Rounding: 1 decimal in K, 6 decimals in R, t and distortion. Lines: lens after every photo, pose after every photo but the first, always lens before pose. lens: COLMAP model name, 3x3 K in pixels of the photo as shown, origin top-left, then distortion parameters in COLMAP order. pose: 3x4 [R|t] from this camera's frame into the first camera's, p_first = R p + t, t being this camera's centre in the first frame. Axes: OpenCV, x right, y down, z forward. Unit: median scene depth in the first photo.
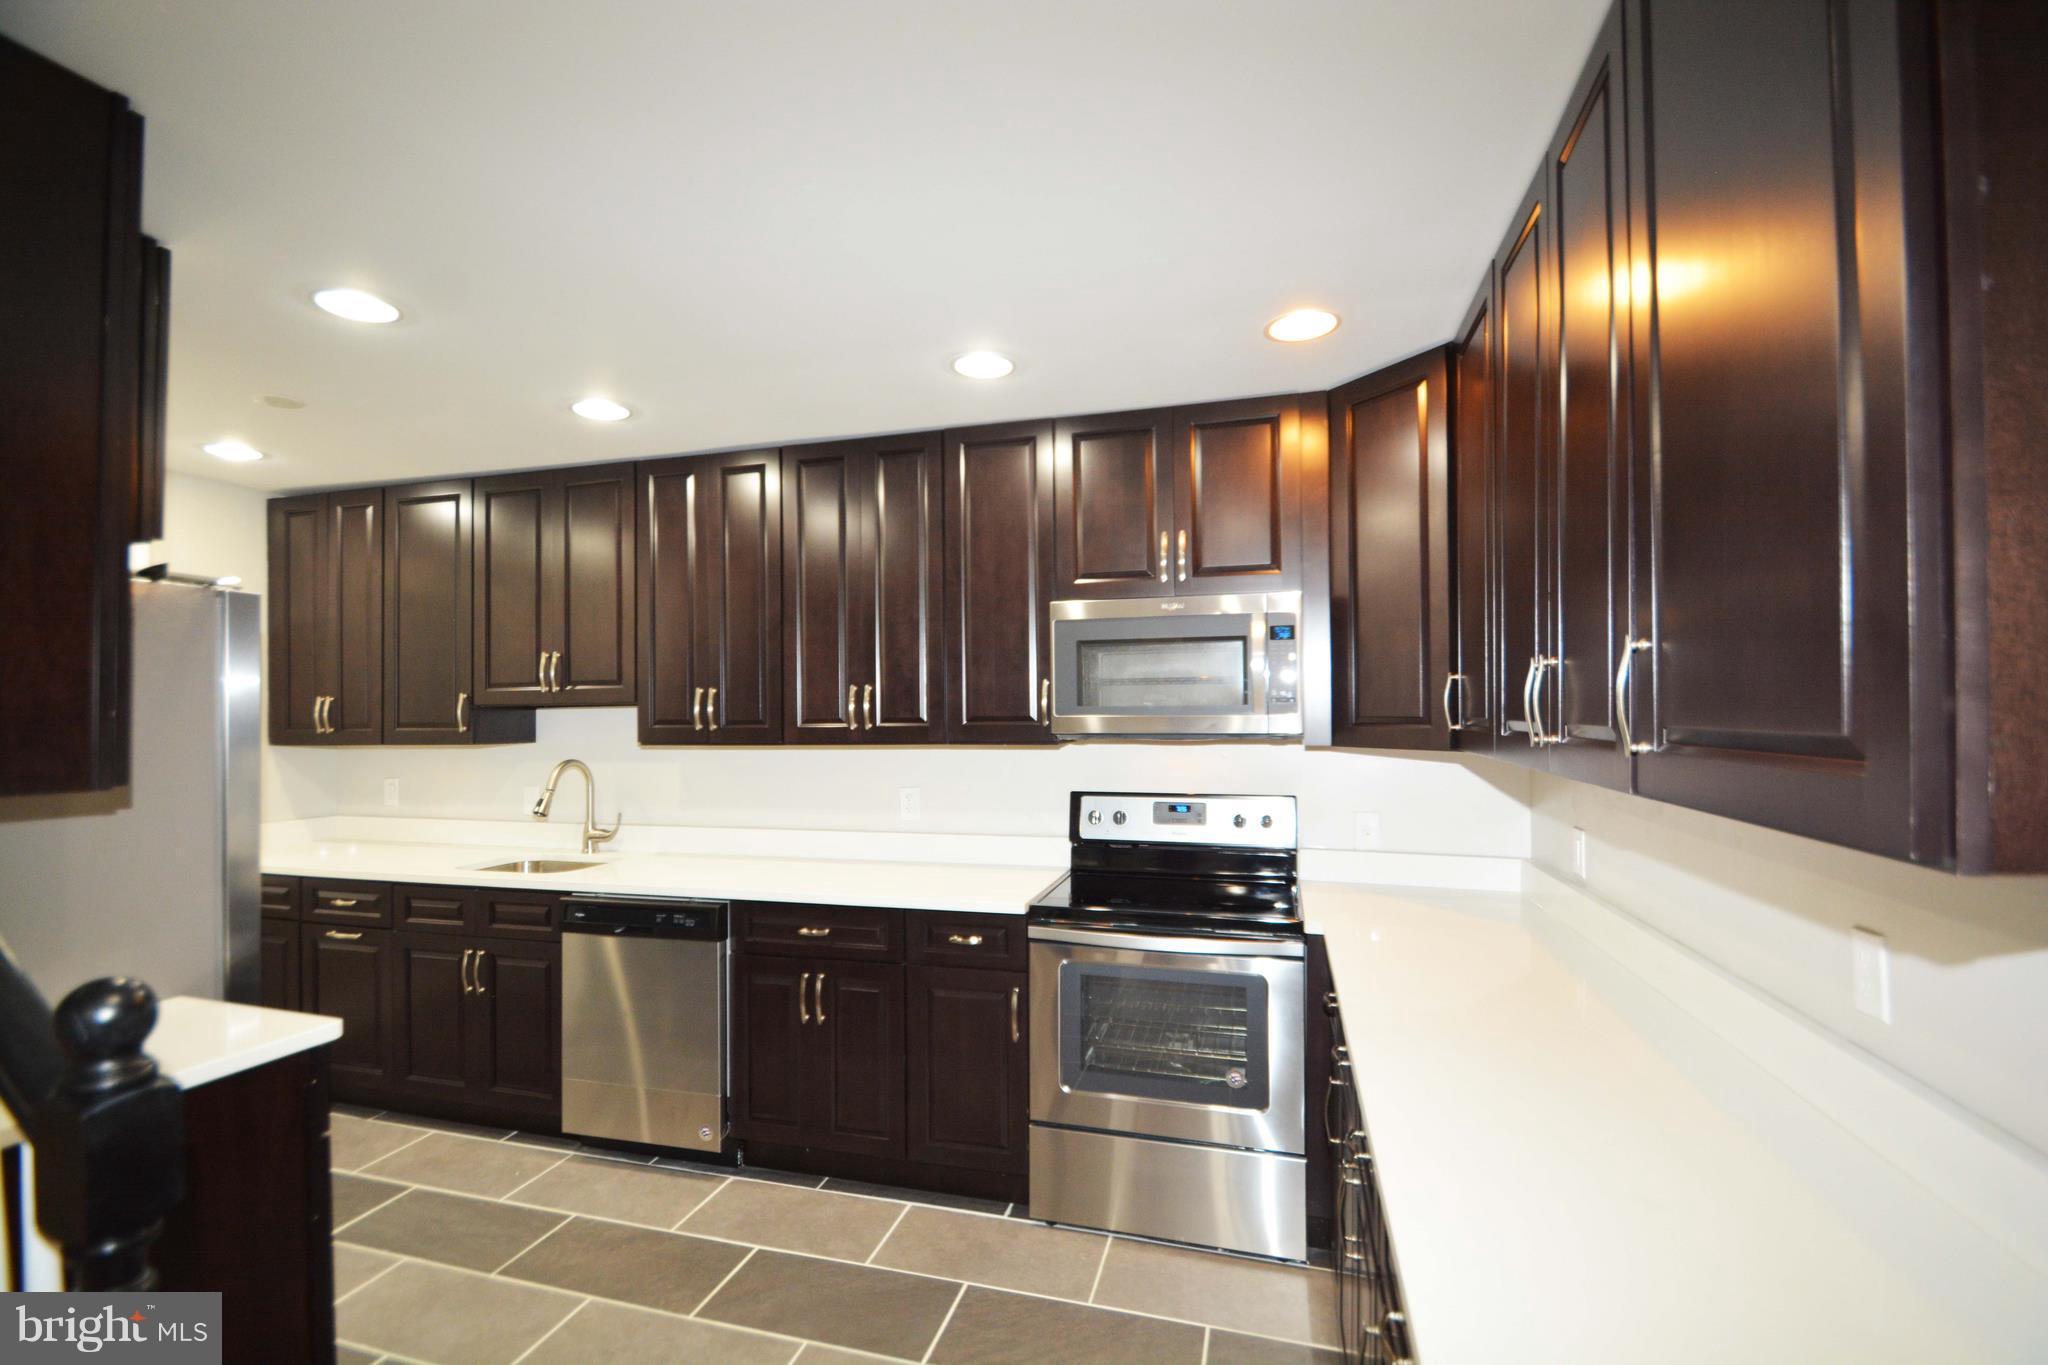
lens RADIAL K [[898.4, 0, 1018.8], [0, 898.4, 696.9], [0, 0, 1]] dist [0.016717, -0.016396]
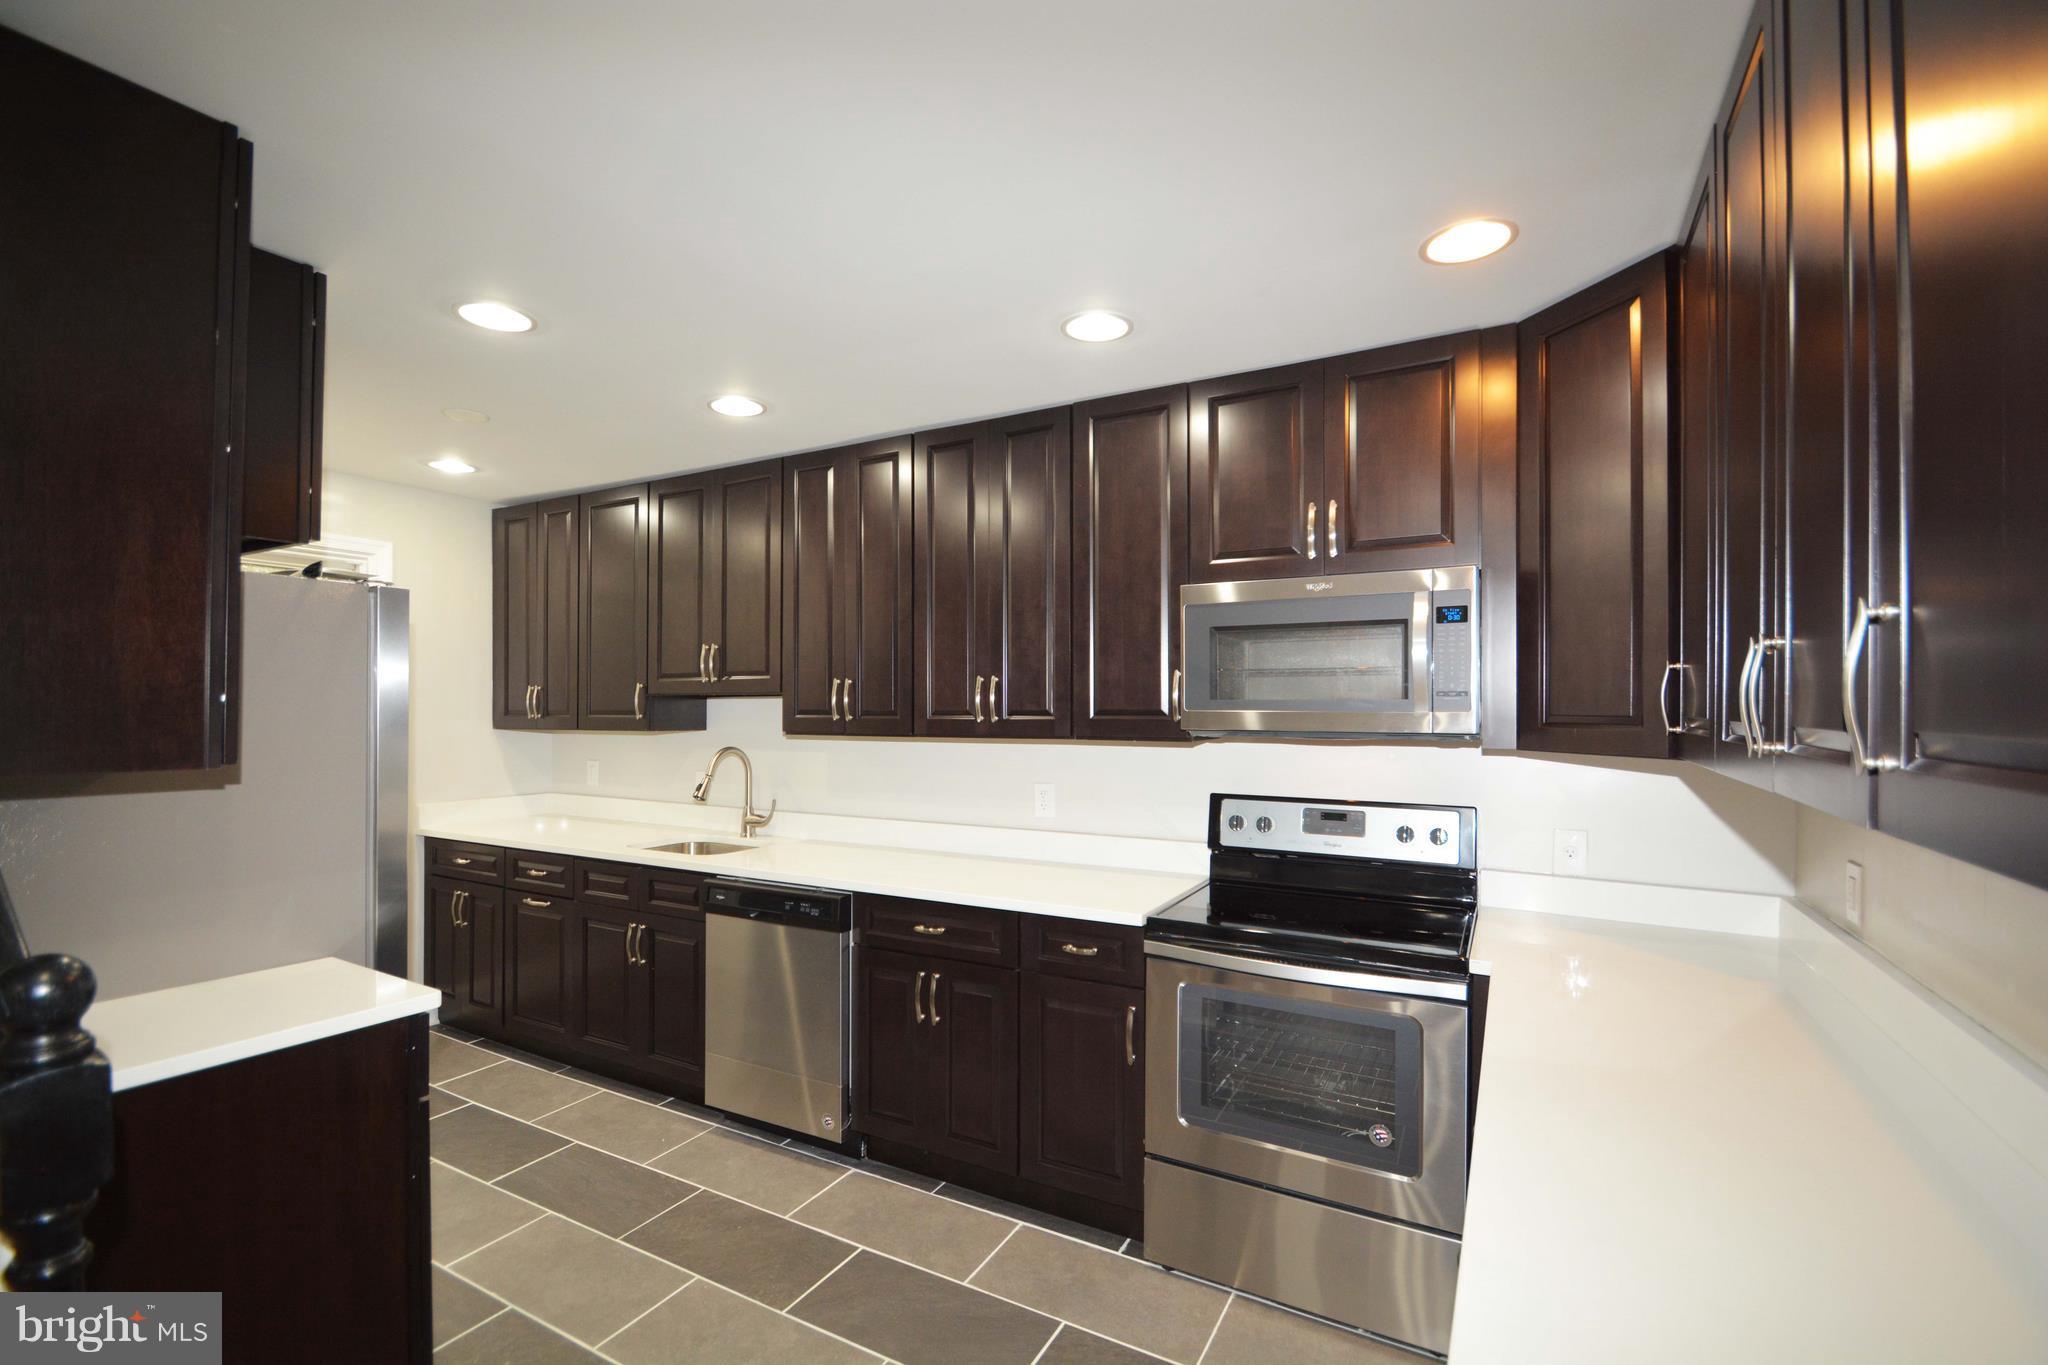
lens RADIAL K [[898.4, 0, 1018.8], [0, 898.4, 696.9], [0, 0, 1]] dist [0.016717, -0.016396]
pose [[0.973693, 0.007520, -0.227742, 0.080982], [-0.005972, 0.999954, 0.007484, 0.001873], [0.227787, -0.005927, 0.973693, 0.073563]]
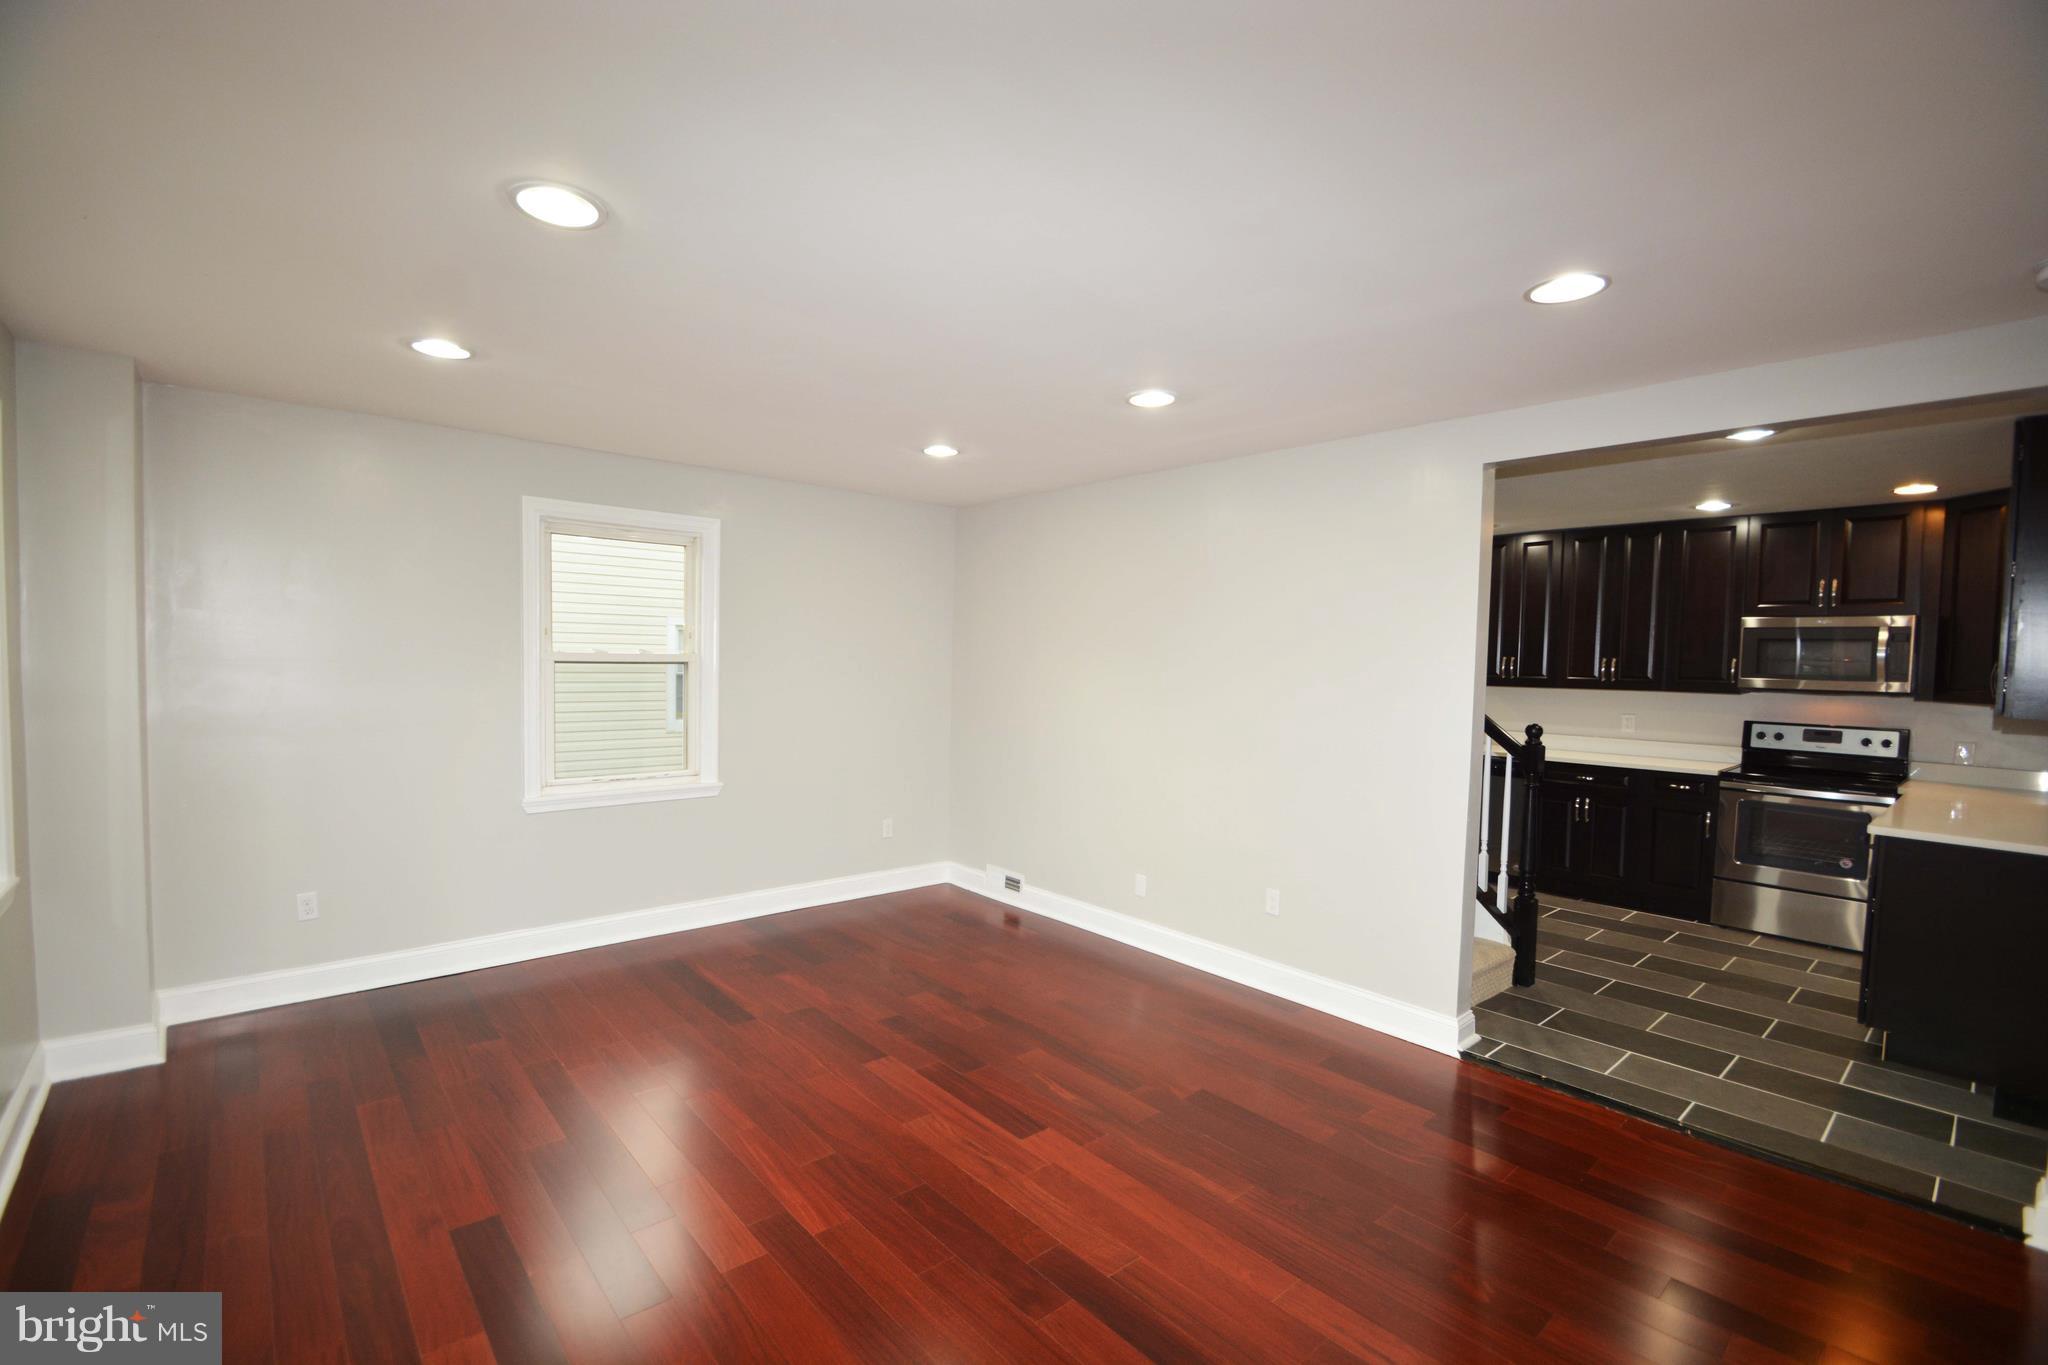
lens RADIAL K [[898.4, 0, 1018.8], [0, 898.4, 696.9], [0, 0, 1]] dist [0.016717, -0.016396]
pose [[0.837608, 0.049471, -0.544026, -0.188835], [-0.016972, 0.997767, 0.064602, -0.035130], [0.546007, -0.044878, 0.836577, -1.368635]]
